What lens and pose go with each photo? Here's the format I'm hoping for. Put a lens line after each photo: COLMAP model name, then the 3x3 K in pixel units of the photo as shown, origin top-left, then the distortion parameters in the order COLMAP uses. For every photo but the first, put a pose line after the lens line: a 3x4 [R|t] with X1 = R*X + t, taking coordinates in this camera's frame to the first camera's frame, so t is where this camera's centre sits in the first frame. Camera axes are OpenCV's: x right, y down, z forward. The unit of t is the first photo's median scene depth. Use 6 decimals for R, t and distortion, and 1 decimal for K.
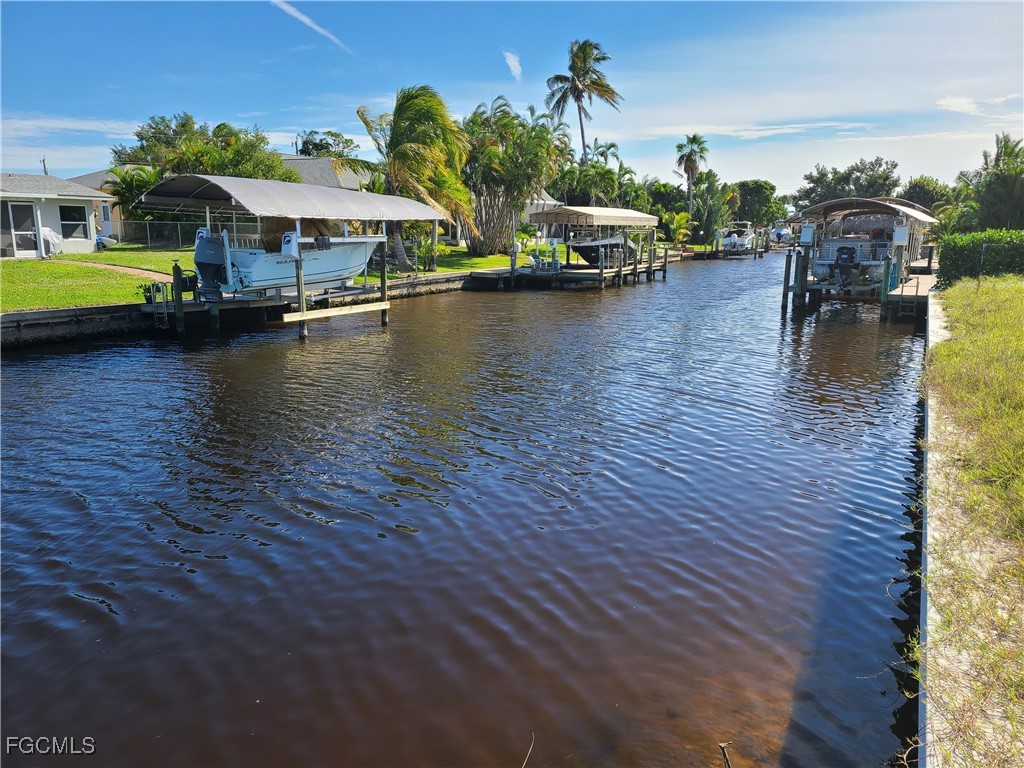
lens RADIAL K [[773.1, 0, 512.9], [0, 773.1, 376.1], [0, 0, 1]] dist [0.054505, -0.004241]
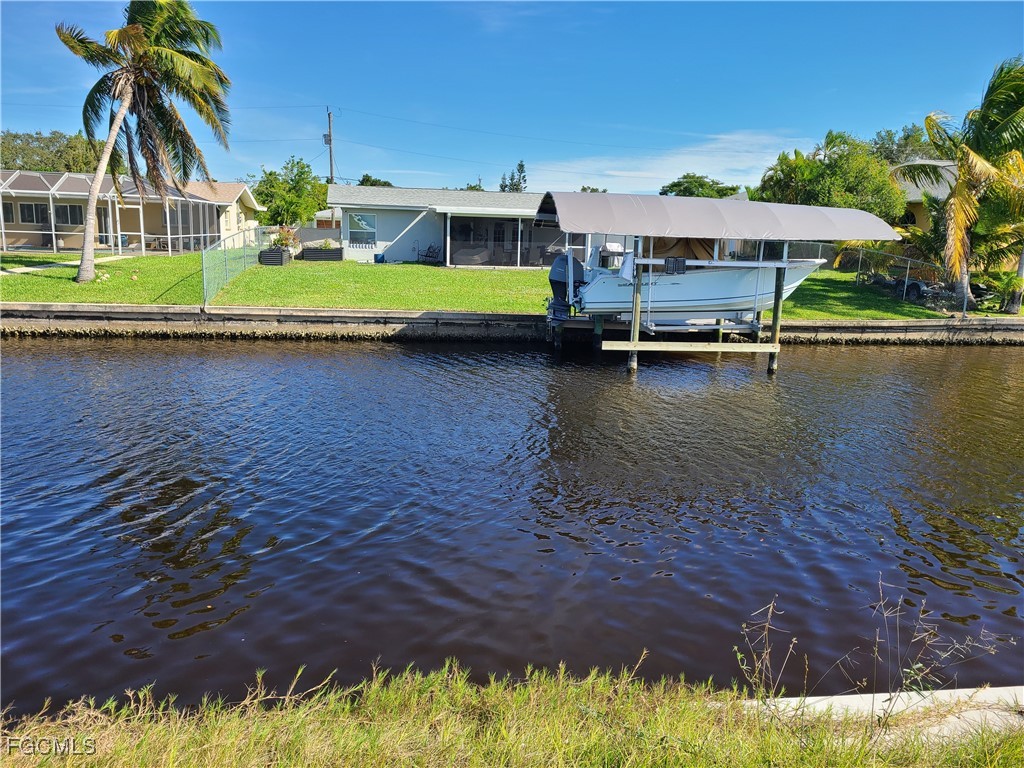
lens RADIAL K [[773.1, 0, 512.9], [0, 773.1, 376.1], [0, 0, 1]] dist [0.054505, -0.004241]
pose [[0.590515, 0.163635, -0.790263, 0.204213], [-0.181112, 0.981121, 0.067821, -0.046594], [0.786441, 0.103076, 0.609003, 0.214580]]
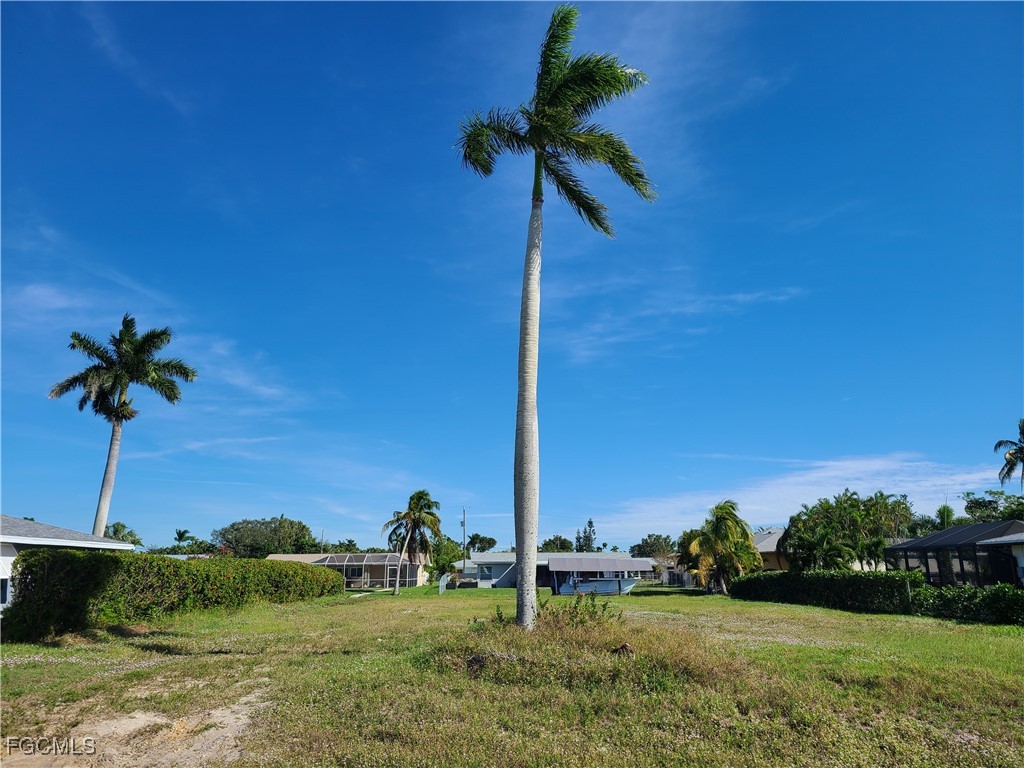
lens RADIAL K [[773.1, 0, 512.9], [0, 773.1, 376.1], [0, 0, 1]] dist [0.054505, -0.004241]
pose [[0.483413, -0.218902, -0.847581, 1.126385], [-0.161781, 0.929211, -0.332255, 0.052638], [0.860313, 0.297739, 0.413779, -0.271998]]
